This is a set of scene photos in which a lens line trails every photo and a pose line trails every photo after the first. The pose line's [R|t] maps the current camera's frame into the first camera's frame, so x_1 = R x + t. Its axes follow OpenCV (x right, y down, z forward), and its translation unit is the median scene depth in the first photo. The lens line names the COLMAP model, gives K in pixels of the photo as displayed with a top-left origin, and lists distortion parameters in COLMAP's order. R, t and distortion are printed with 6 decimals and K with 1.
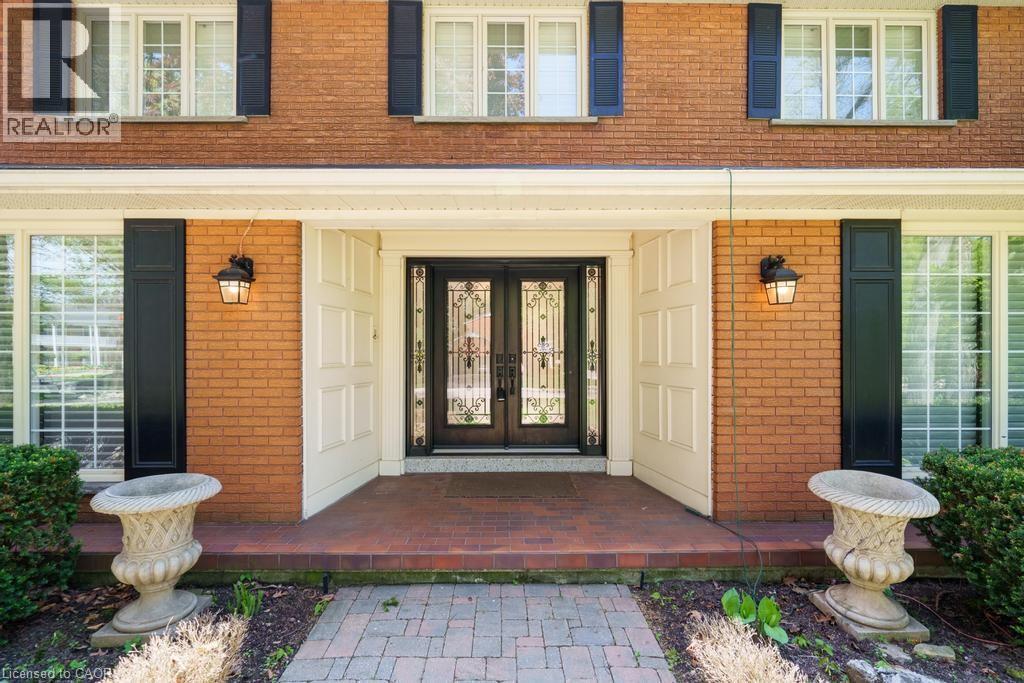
lens RADIAL K [[398.9, 0, 506.5], [0, 398.9, 344.7], [0, 0, 1]] dist [-0.000899, 0.000018]
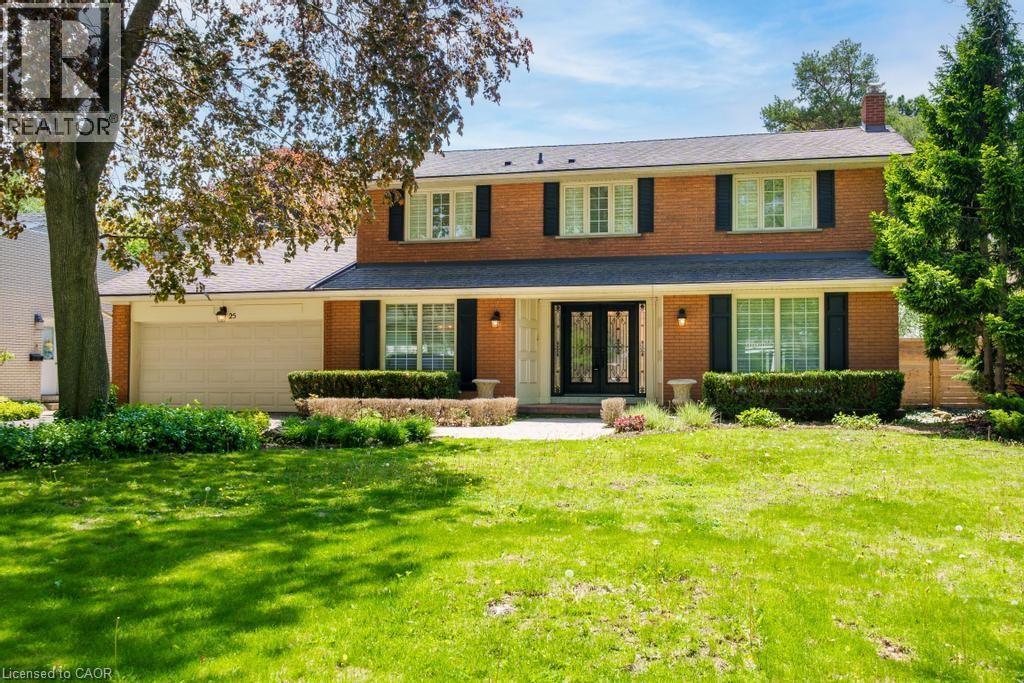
lens RADIAL K [[355.5, 0, 511.7], [0, 355.5, 348.5], [0, 0, 1]] dist [-0.000110, 0.000444]
pose [[0.937711, 0.003783, -0.347396, 0.211790], [-0.002874, 0.999991, 0.003132, 0.024811], [0.347405, -0.001938, 0.937713, -0.863762]]
